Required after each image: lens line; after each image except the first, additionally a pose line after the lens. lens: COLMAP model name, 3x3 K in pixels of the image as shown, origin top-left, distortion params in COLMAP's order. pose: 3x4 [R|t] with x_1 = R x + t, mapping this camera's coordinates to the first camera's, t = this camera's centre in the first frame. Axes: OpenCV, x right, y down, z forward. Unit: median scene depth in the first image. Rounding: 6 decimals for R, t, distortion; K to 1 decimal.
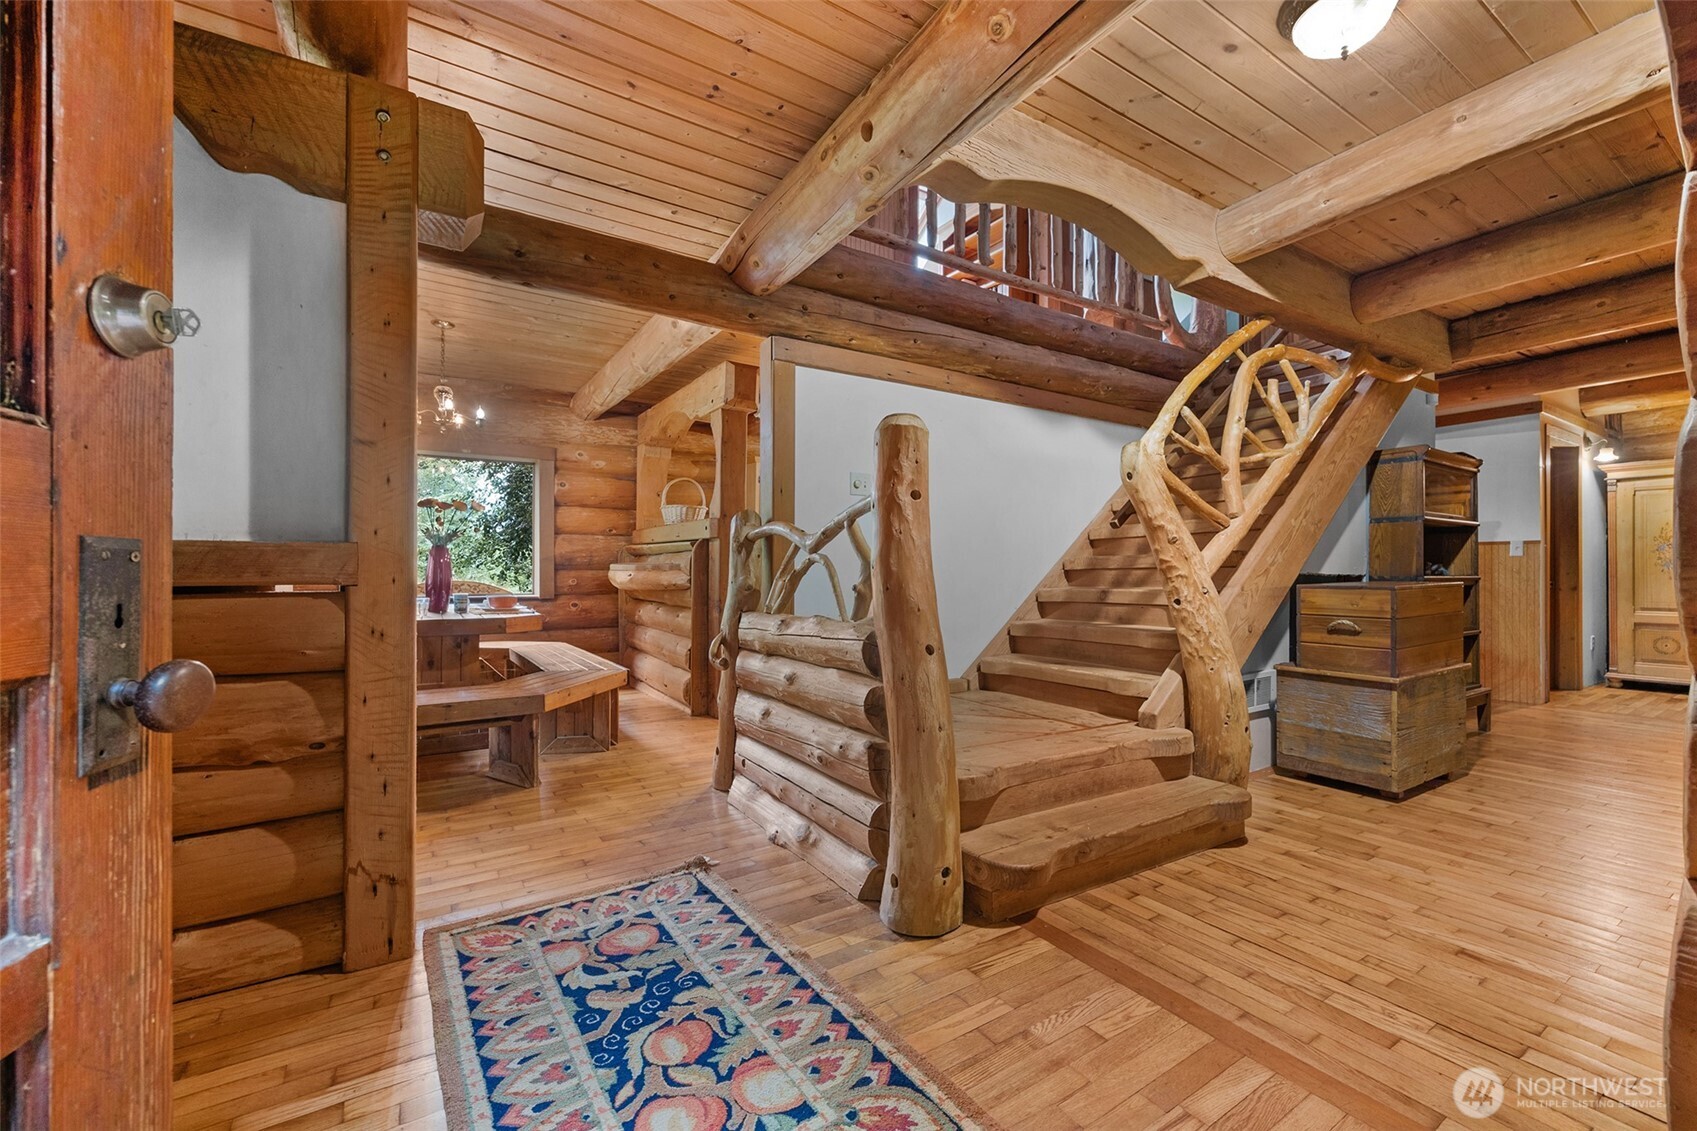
lens RADIAL K [[673.5, 0, 850.5], [0, 673.5, 524.2], [0, 0, 1]] dist [-0.002664, -0.000490]
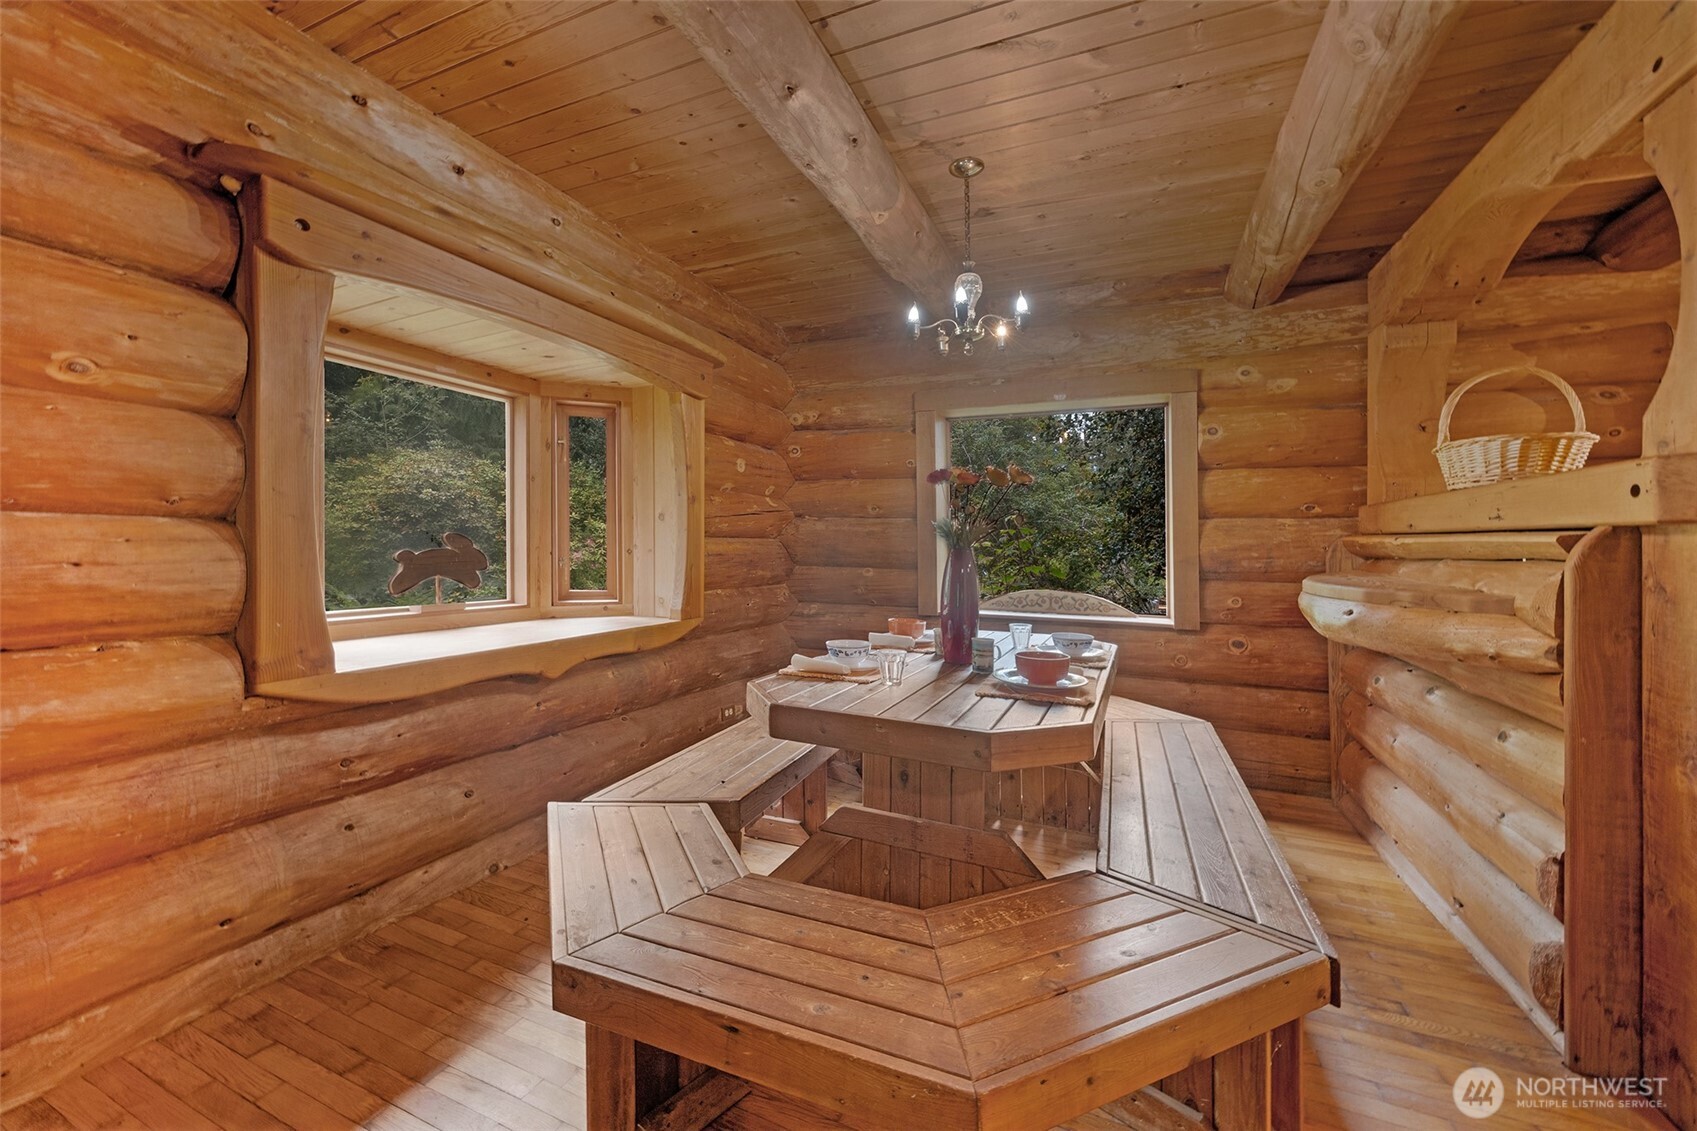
lens RADIAL K [[673.5, 0, 842.2], [0, 673.5, 548.7], [0, 0, 1]] dist [-0.002664, -0.000490]
pose [[0.560570, 0.008390, -0.828064, -0.129499], [0.048323, 0.997913, 0.042823, 0.000784], [0.826696, -0.064020, 0.558995, 0.413732]]
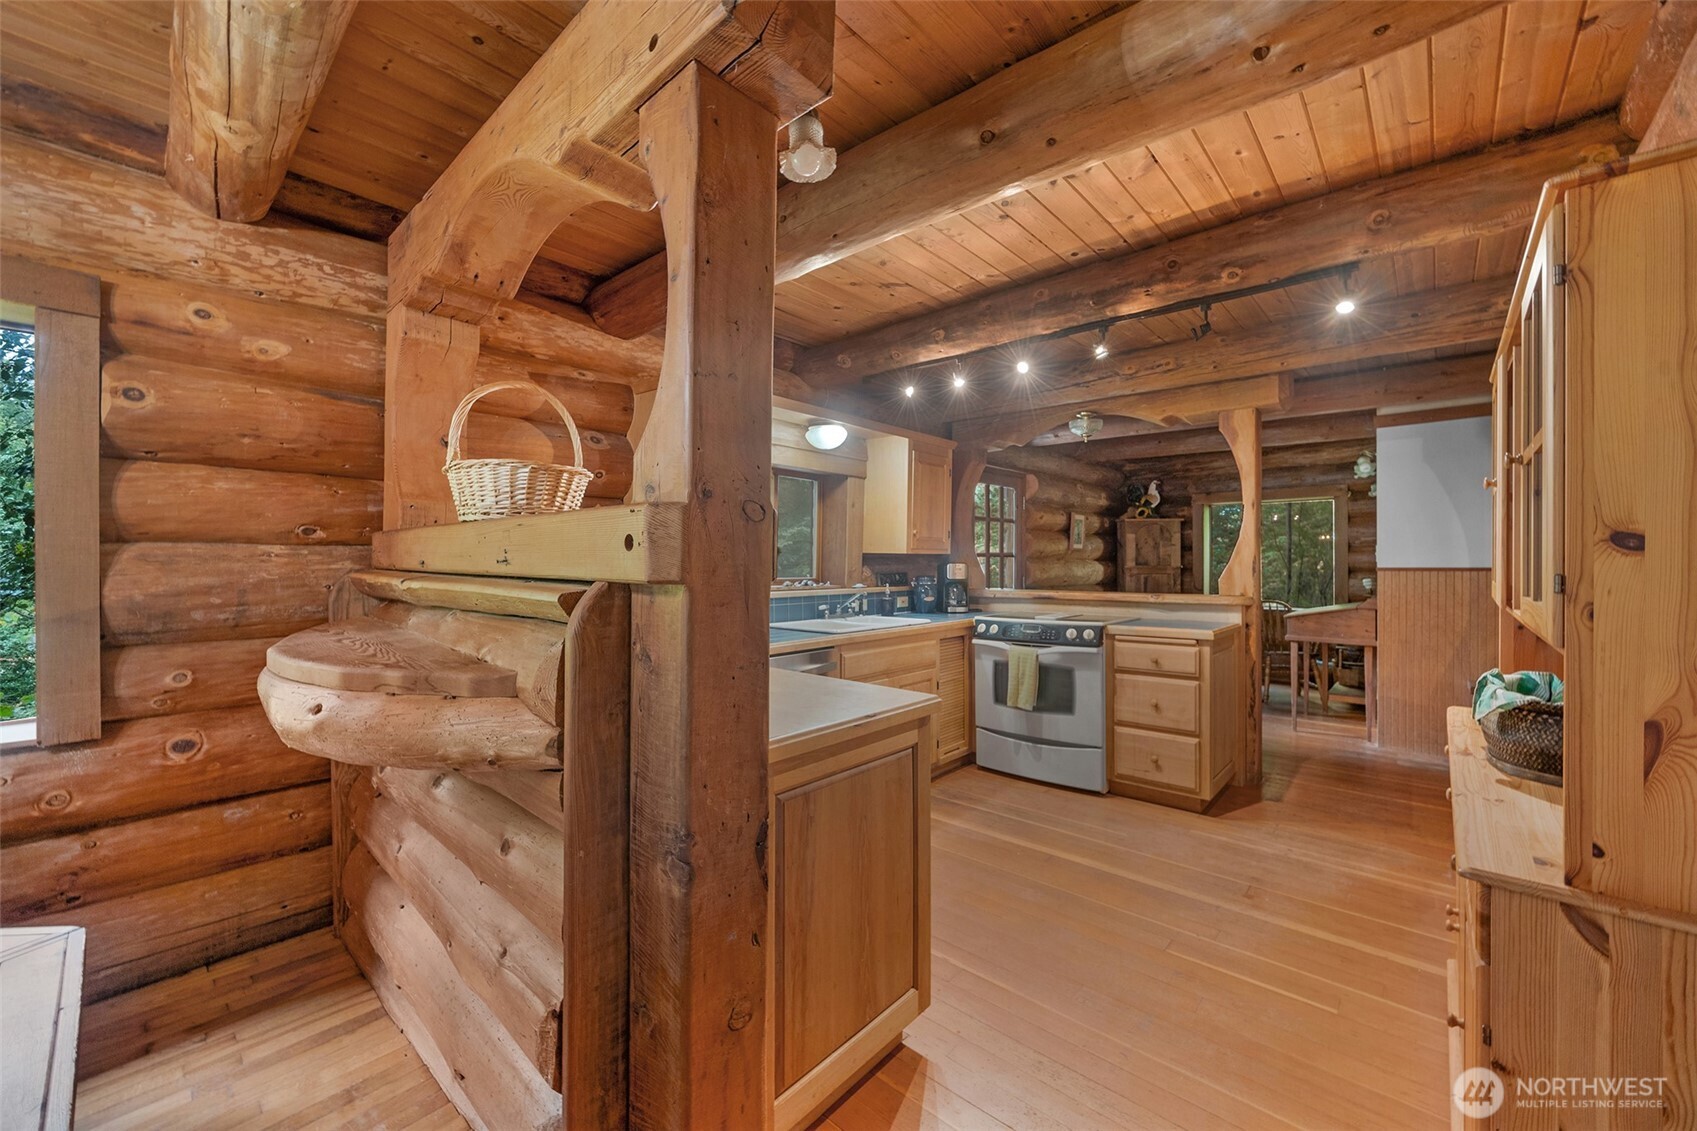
lens RADIAL K [[673.5, 0, 799.6], [0, 673.5, 546.1], [0, 0, 1]] dist [-0.002664, -0.000490]
pose [[0.983395, 0.015112, 0.180845, -0.158916], [-0.023024, 0.998863, 0.041733, -0.004904], [-0.180009, -0.045204, 0.982626, 0.600251]]
